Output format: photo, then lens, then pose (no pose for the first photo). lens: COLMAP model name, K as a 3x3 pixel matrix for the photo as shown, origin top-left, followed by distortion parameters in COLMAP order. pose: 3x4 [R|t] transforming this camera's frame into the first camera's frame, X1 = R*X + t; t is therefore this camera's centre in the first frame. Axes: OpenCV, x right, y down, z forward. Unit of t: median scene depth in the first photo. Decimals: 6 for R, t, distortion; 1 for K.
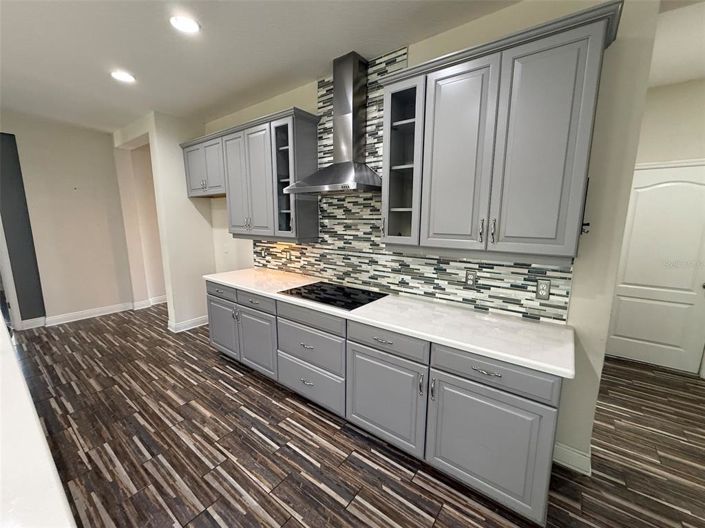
lens RADIAL K [[285.4, 0, 363.8], [0, 285.4, 264.4], [0, 0, 1]] dist [0.004612, -0.000060]
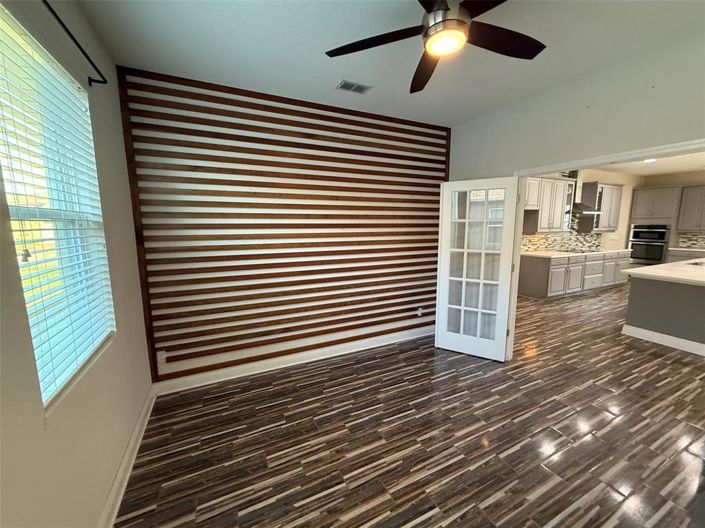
lens RADIAL K [[285.4, 0, 353.5], [0, 285.4, 264.6], [0, 0, 1]] dist [0.004612, -0.000060]
pose [[0.453358, -0.117888, 0.883498, -2.674487], [0.158027, 0.986143, 0.050494, -0.186234], [-0.877208, 0.116725, 0.465705, 1.258826]]
